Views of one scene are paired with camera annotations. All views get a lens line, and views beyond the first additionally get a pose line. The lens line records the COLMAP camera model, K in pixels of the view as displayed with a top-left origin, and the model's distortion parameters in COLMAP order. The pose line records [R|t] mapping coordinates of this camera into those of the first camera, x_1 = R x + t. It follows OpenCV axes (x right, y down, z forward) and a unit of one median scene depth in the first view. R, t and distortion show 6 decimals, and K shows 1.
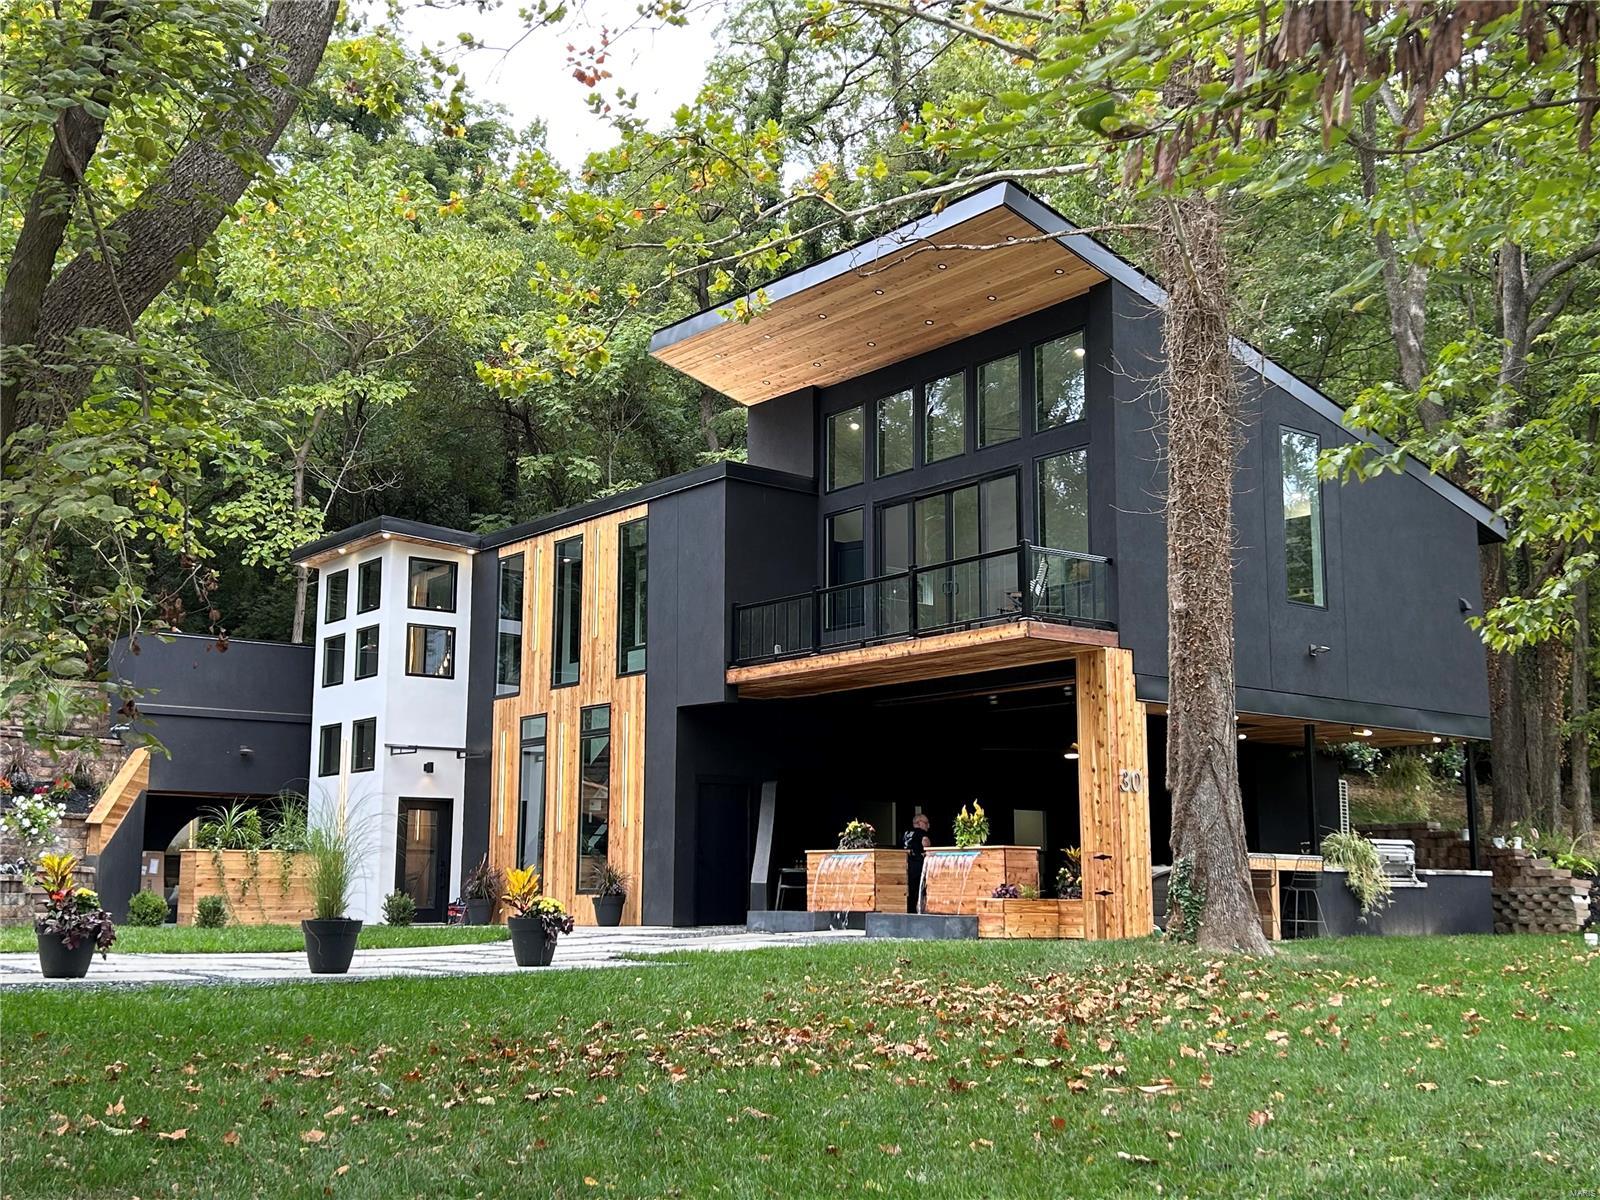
lens RADIAL K [[1750.7, 0, 799.2], [0, 1750.7, 601.5], [0, 0, 1]] dist [0.002306, 0.000000]
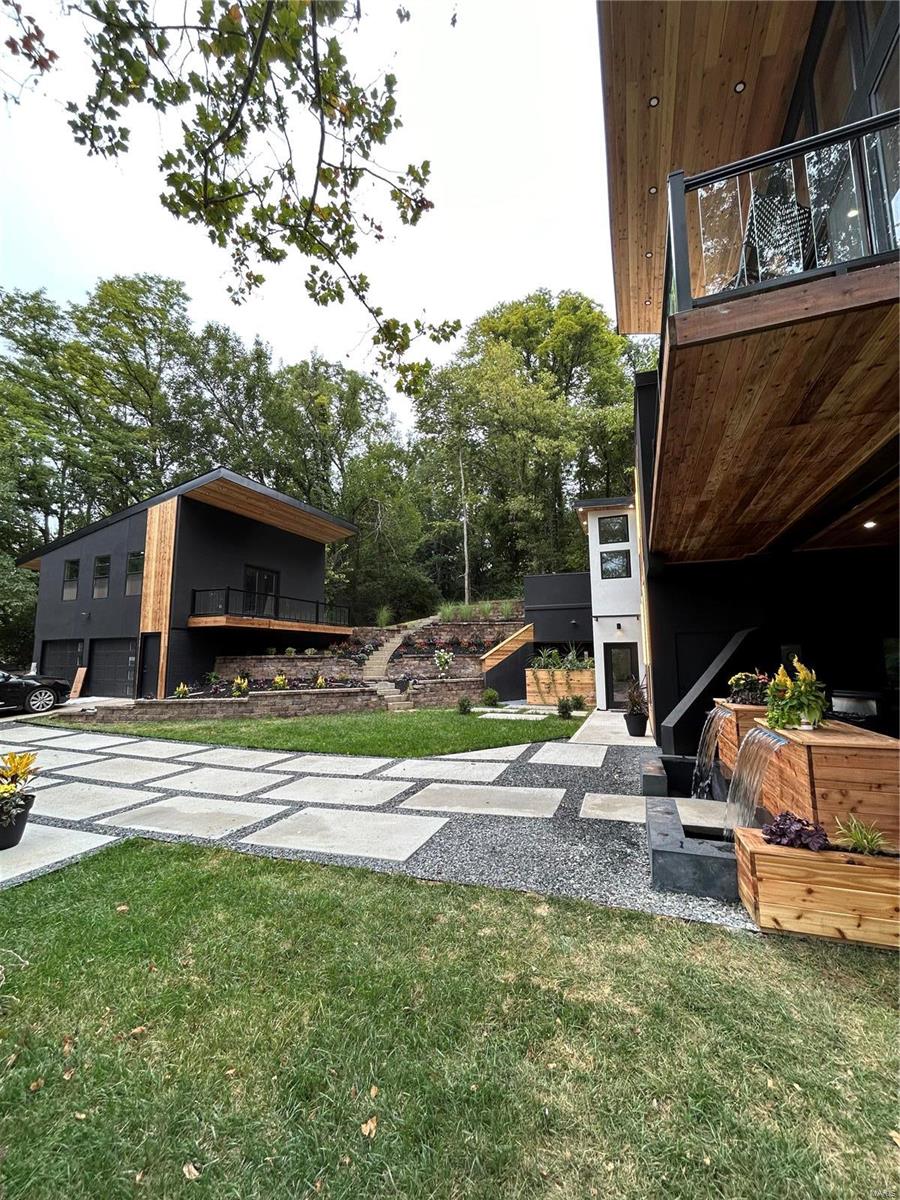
lens RADIAL K [[484.4, 0, 449.5], [0, 484.4, 596.9], [0, 0, 1]] dist [-0.001293, 0.000952]
pose [[0.465656, -0.109272, -0.878194, 0.165606], [0.153364, 0.987297, -0.041527, 0.059902], [0.871575, -0.115346, 0.476499, 0.620458]]
